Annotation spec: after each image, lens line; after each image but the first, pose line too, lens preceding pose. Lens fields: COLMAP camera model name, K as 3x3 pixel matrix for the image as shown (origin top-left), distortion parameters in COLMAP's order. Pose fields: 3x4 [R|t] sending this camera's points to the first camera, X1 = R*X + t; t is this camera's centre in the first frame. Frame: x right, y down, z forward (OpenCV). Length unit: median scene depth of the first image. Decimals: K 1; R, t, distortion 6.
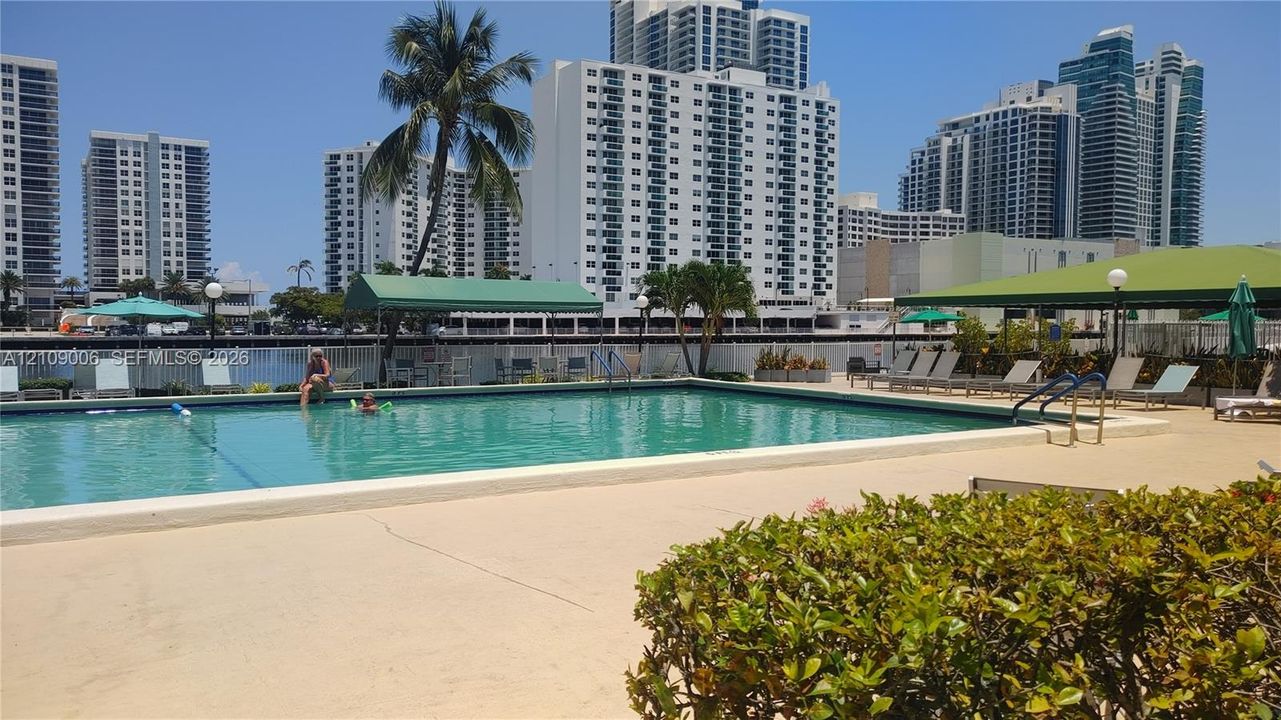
lens RADIAL K [[1007.5, 0, 640.5], [0, 1007.5, 360.0], [0, 0, 1]] dist [0.047190, -0.003417]
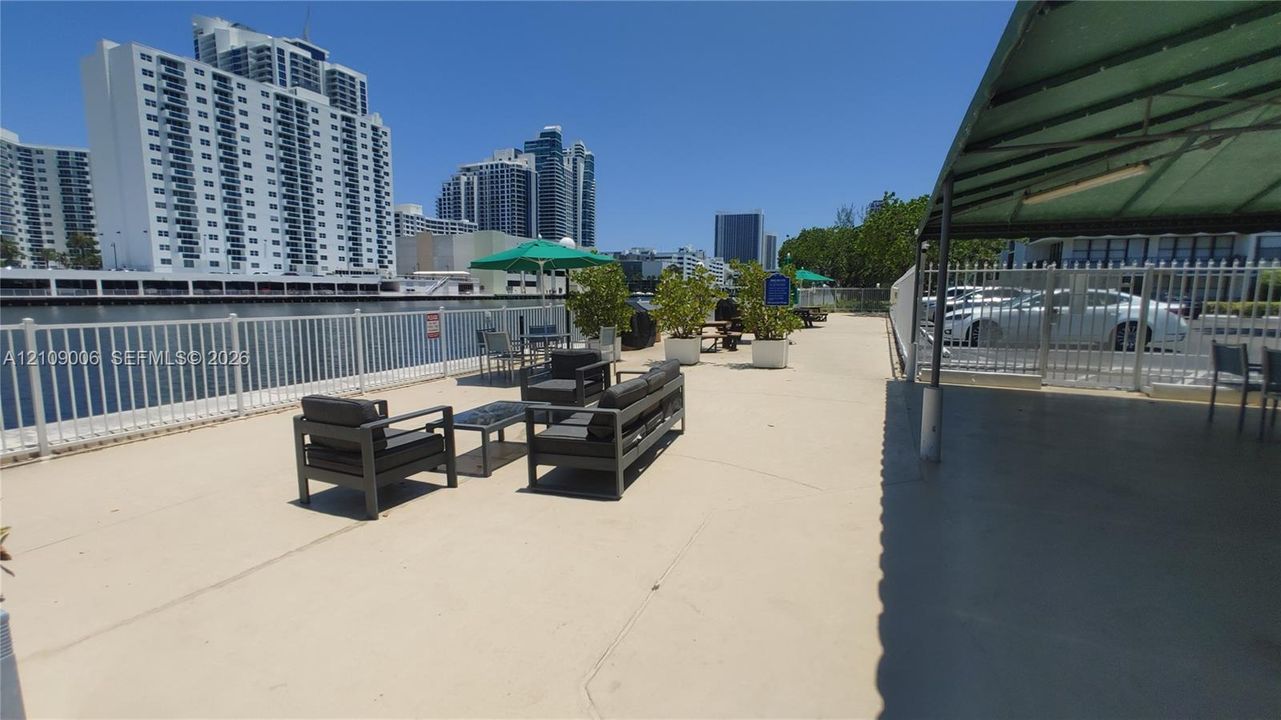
lens RADIAL K [[557.2, 0, 634.8], [0, 557.2, 366.0], [0, 0, 1]] dist [0.008426, 0.000202]
pose [[0.833815, -0.067902, 0.547852, 0.033517], [0.012934, 0.994537, 0.103580, -0.004063], [-0.551892, -0.079281, 0.830138, 0.146656]]
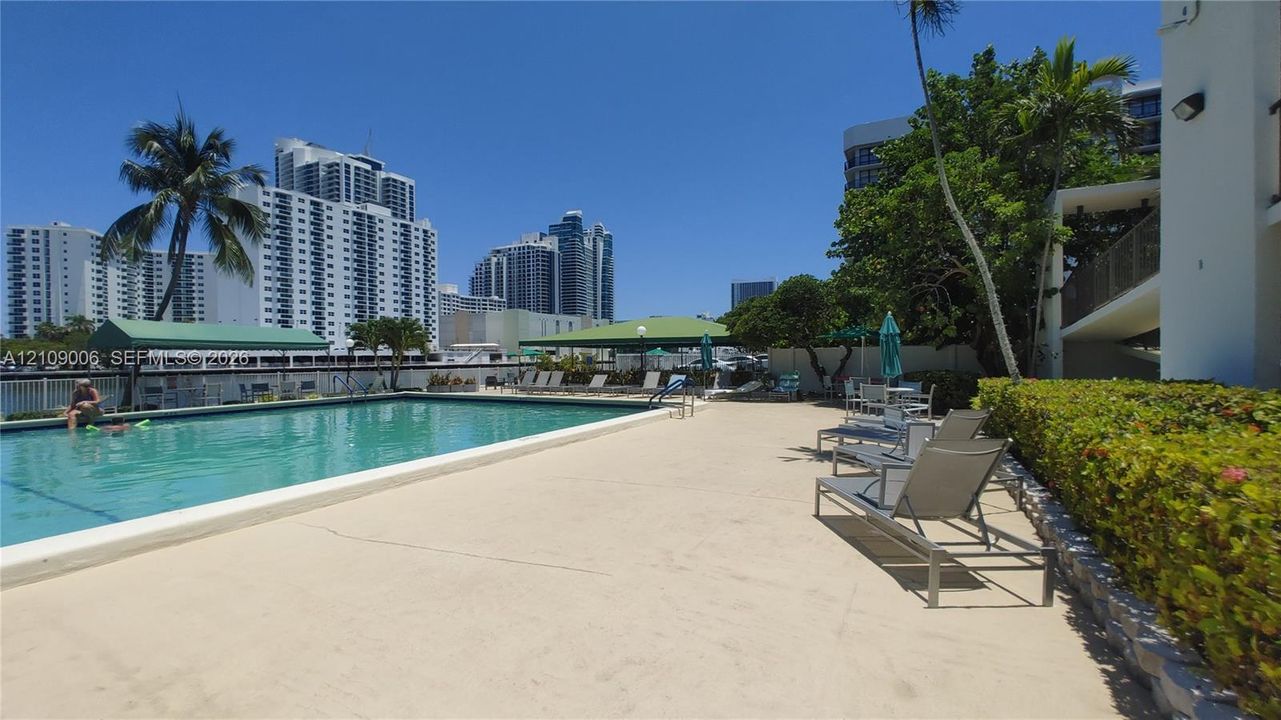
lens RADIAL K [[557.2, 0, 634.8], [0, 557.2, 366.0], [0, 0, 1]] dist [0.008426, 0.000202]
pose [[0.856874, -0.017587, 0.515226, -0.010722], [0.029217, 0.999468, -0.014474, 0.000125], [-0.514698, 0.027456, 0.856932, 0.011513]]
